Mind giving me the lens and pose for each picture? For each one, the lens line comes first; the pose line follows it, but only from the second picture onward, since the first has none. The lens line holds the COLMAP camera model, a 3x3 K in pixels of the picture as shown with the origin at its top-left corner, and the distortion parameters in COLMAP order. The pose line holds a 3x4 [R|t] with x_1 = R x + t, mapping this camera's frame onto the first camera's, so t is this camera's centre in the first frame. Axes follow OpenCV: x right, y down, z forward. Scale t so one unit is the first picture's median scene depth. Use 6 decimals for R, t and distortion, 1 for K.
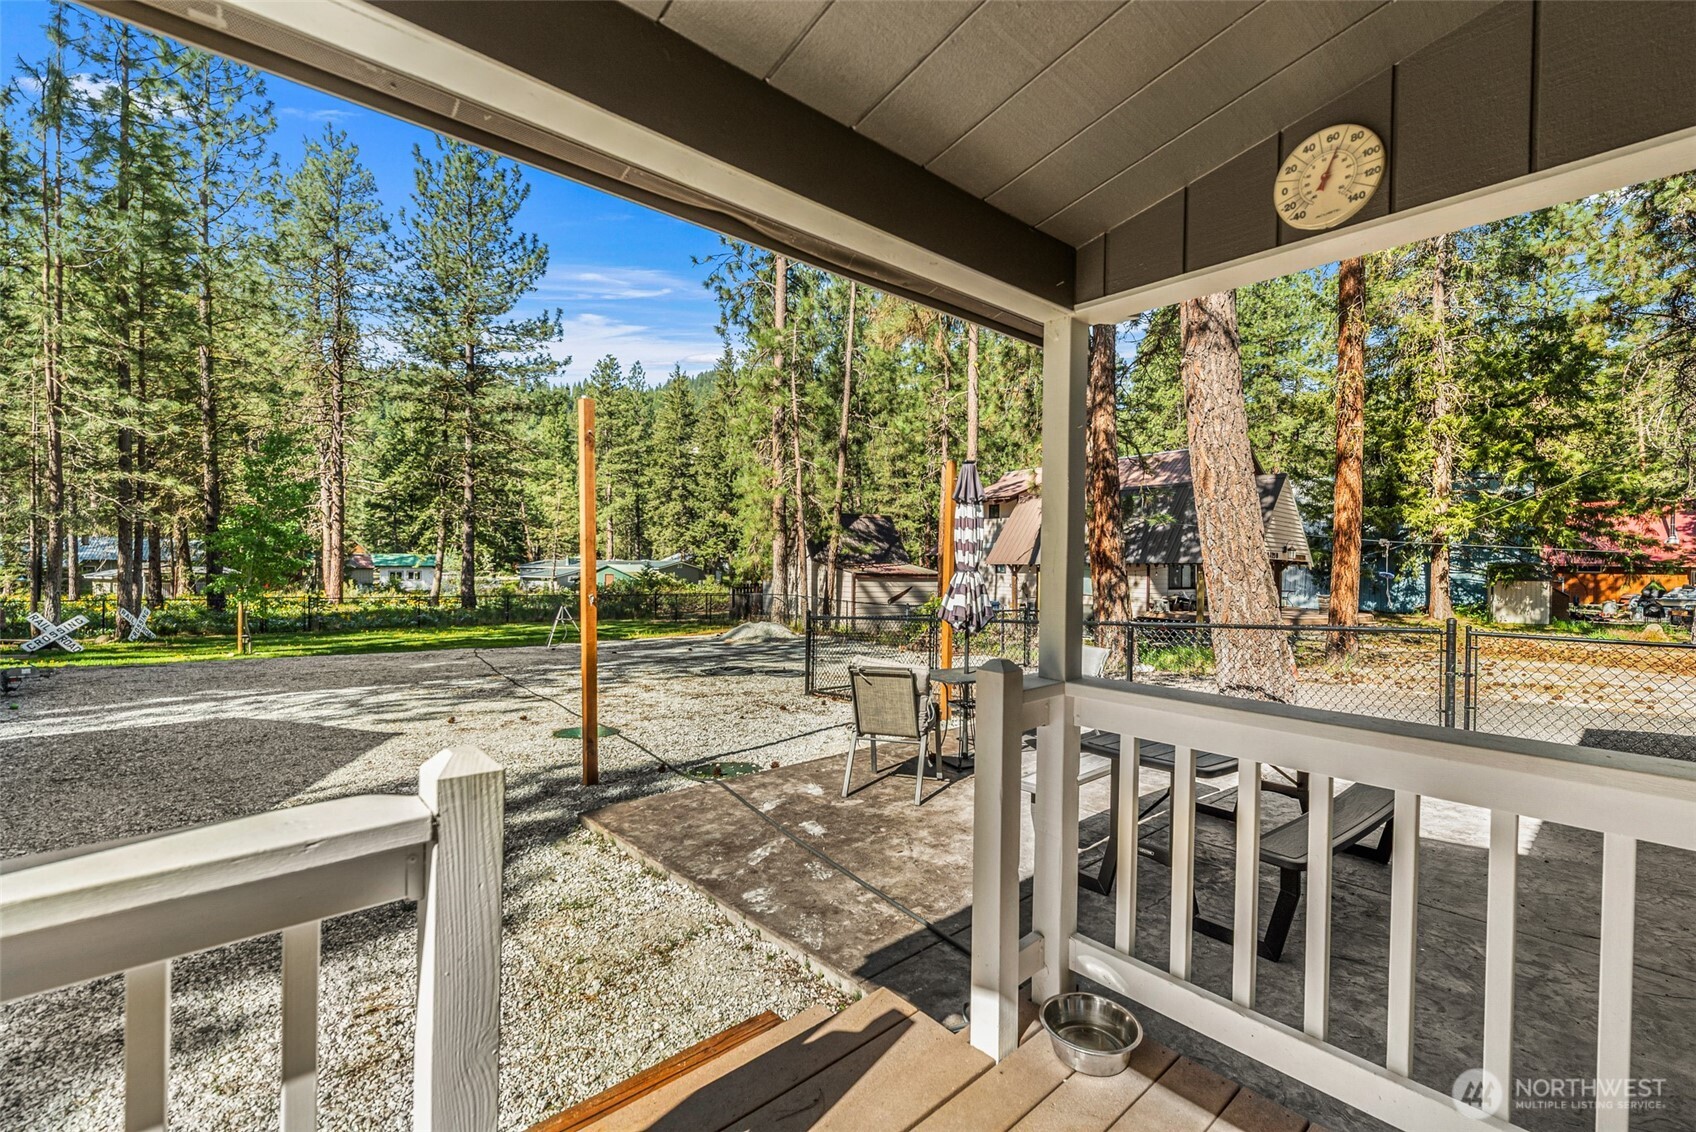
lens RADIAL K [[723.0, 0, 860.4], [0, 723.0, 567.1], [0, 0, 1]] dist [-0.000636, -0.000567]
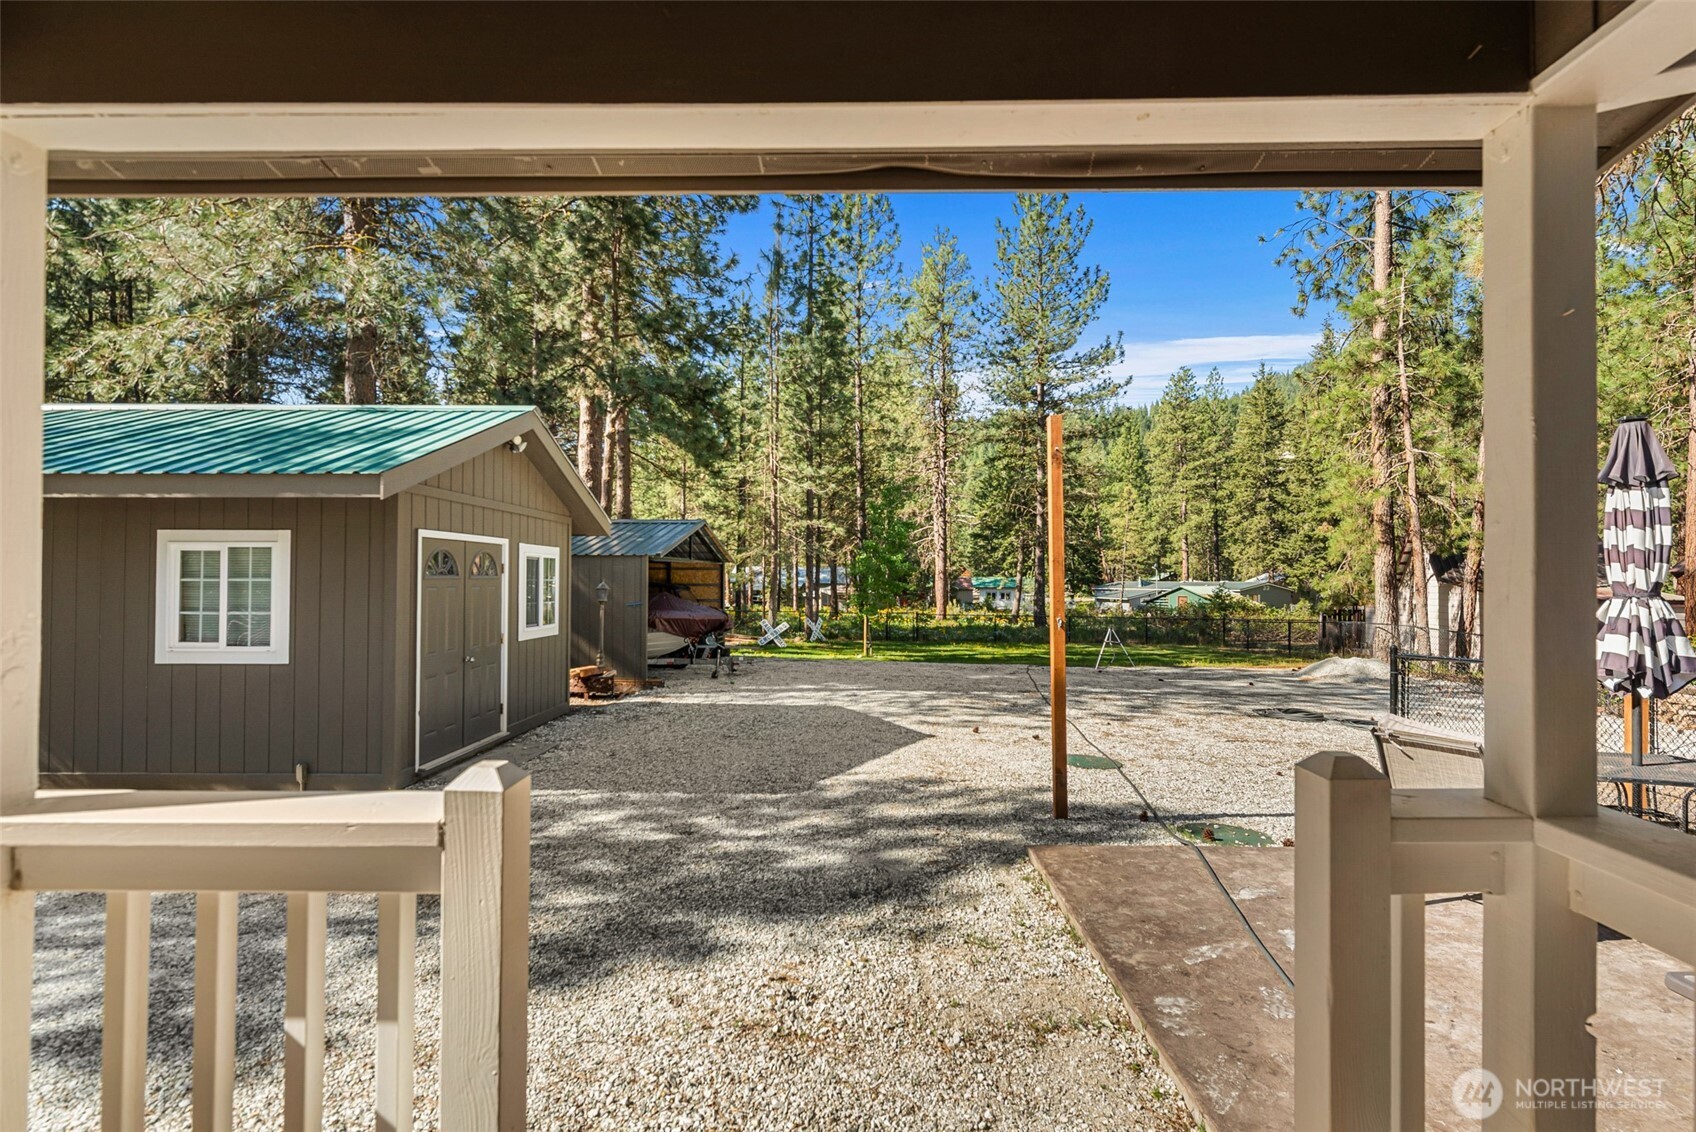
lens RADIAL K [[737.2, 0, 859.8], [0, 737.2, 569.5], [0, 0, 1]] dist [0.002041, -0.000096]
pose [[0.730242, -0.016390, -0.682992, 0.019836], [-0.001424, 0.999673, -0.025513, -0.000102], [0.683187, 0.019603, 0.729980, 0.020207]]
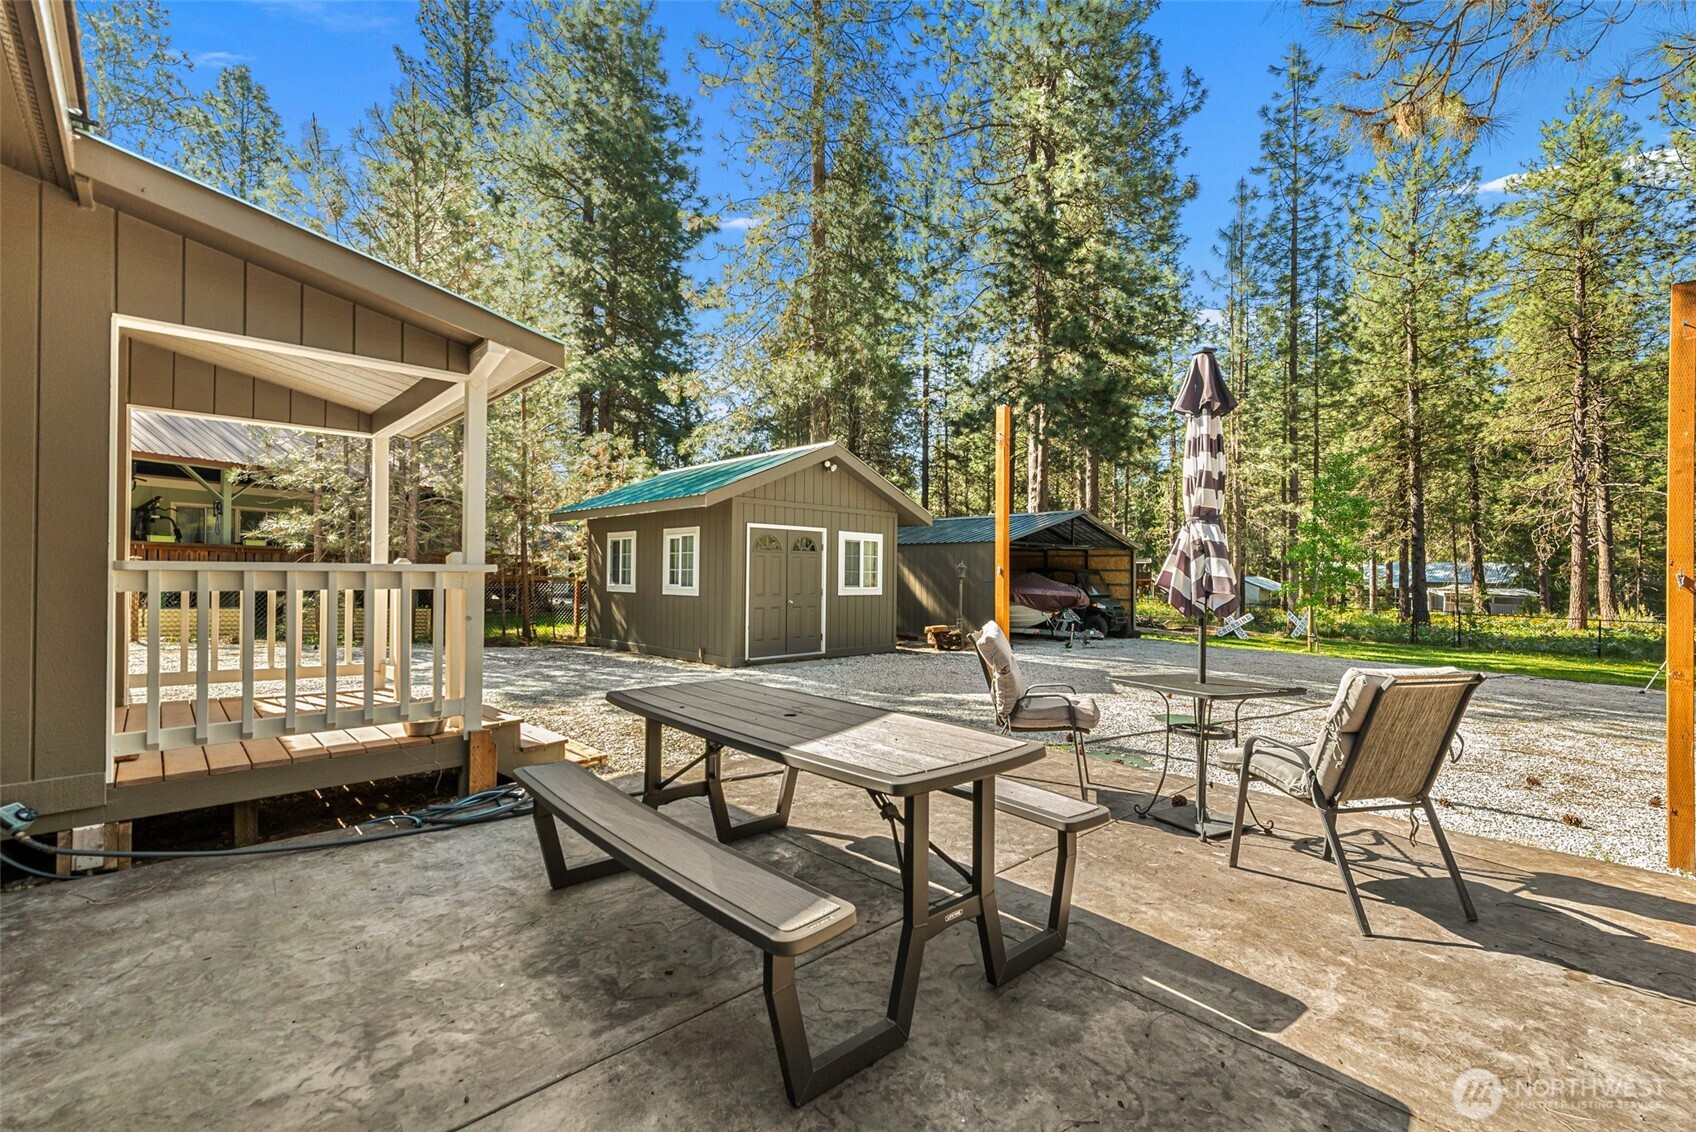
lens RADIAL K [[723.0, 0, 860.4], [0, 723.0, 567.1], [0, 0, 1]] dist [-0.000636, -0.000567]
pose [[0.039917, -0.020838, -0.998986, 0.155718], [-0.015843, 0.999644, -0.021485, 0.013016], [0.999077, 0.016684, 0.039573, 0.136800]]
